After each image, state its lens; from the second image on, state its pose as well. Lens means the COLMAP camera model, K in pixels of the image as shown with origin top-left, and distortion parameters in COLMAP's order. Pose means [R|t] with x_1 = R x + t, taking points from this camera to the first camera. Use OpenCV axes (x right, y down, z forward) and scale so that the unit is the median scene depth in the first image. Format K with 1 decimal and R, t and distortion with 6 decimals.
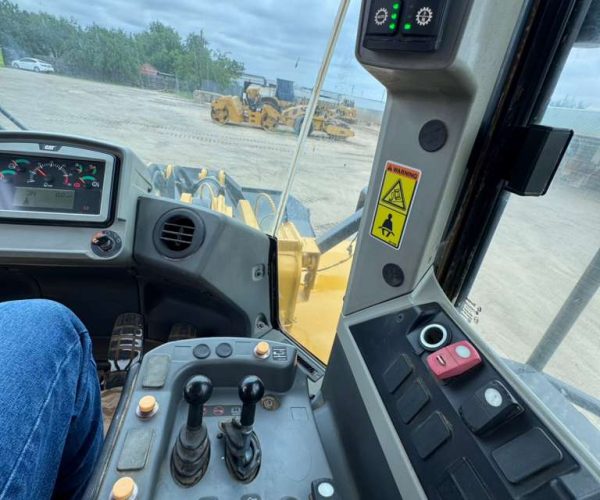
lens RADIAL K [[319.3, 0, 300.0], [0, 319.3, 250.0], [0, 0, 1]] dist [-0.001750, -0.000425]
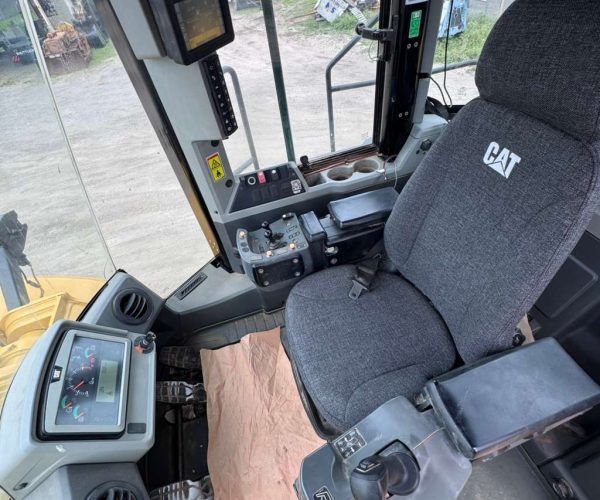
lens RADIAL K [[319.3, 0, 300.0], [0, 319.3, 250.0], [0, 0, 1]] dist [-0.001750, -0.000425]
pose [[-0.127350, -0.798683, 0.588122, -0.943331], [0.536739, 0.443136, 0.718013, -0.661527], [-0.834082, 0.407106, 0.372251, -0.185357]]
